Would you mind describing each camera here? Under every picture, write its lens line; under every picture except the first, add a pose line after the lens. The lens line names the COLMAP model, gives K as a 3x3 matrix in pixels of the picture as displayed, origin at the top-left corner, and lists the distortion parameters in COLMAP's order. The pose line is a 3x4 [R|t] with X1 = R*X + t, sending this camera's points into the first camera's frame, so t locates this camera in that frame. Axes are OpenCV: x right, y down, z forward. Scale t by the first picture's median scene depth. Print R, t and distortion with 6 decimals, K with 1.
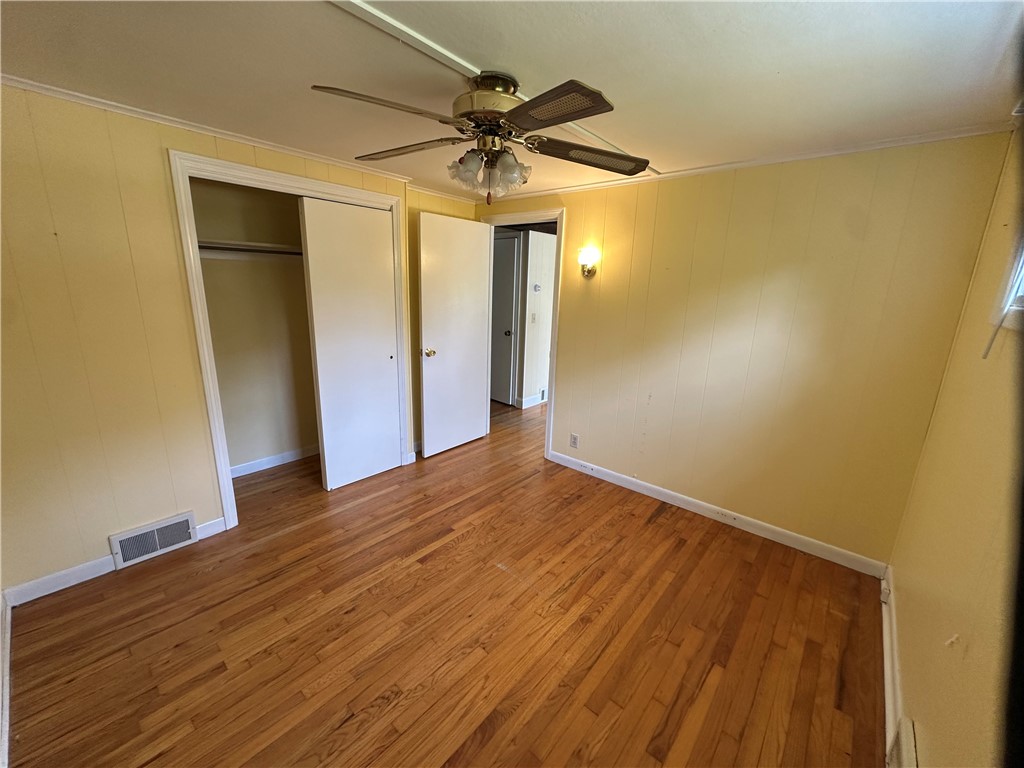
lens RADIAL K [[407.4, 0, 513.8], [0, 407.4, 384.2], [0, 0, 1]] dist [-0.005794, 0.001873]
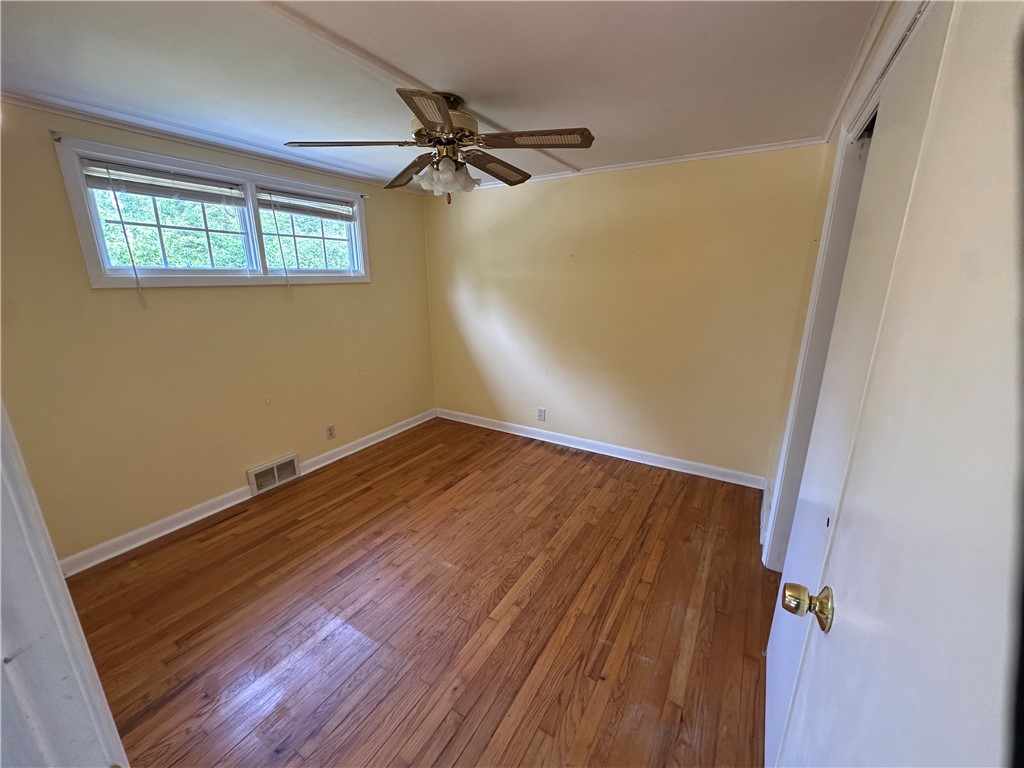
lens RADIAL K [[407.4, 0, 512.8], [0, 407.4, 381.5], [0, 0, 1]] dist [-0.005794, 0.001873]
pose [[-0.985707, 0.013066, -0.167963, -0.027646], [-0.068898, 0.878536, 0.472681, -0.412779], [0.153738, 0.477497, -0.865079, 1.692448]]
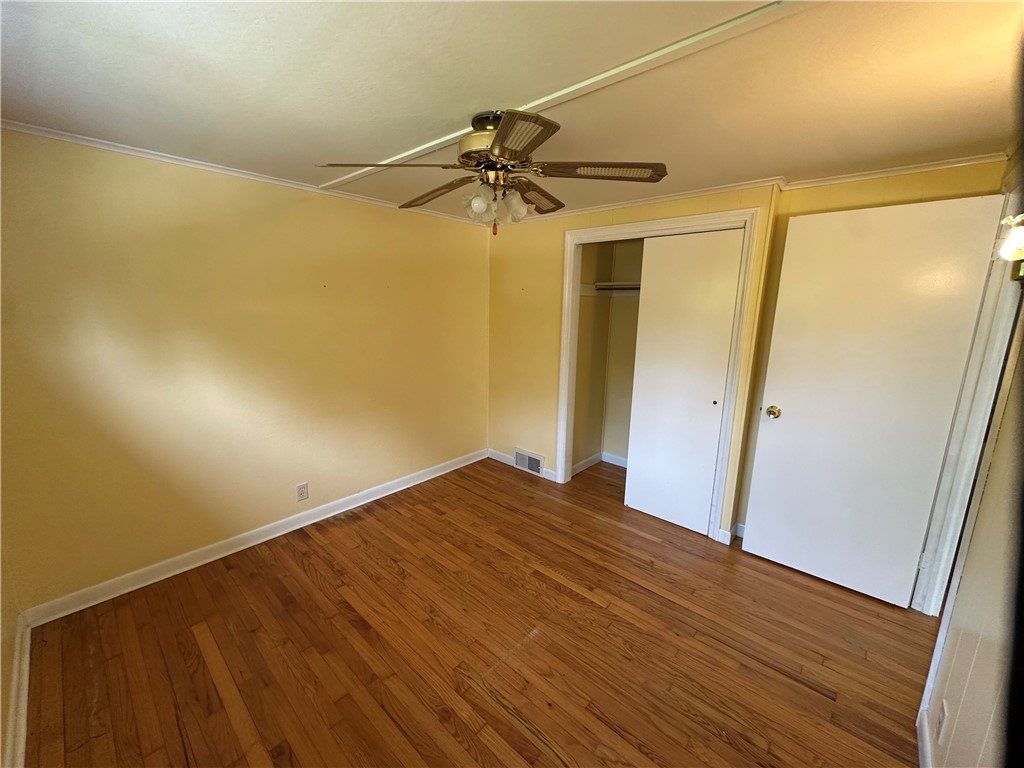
lens RADIAL K [[407.4, 0, 509.6], [0, 407.4, 384.5], [0, 0, 1]] dist [-0.005794, 0.001873]
pose [[-0.024528, 0.163651, -0.986213, 0.753302], [-0.255121, 0.952821, 0.164455, -0.188315], [0.966598, 0.255638, 0.018380, 0.818559]]
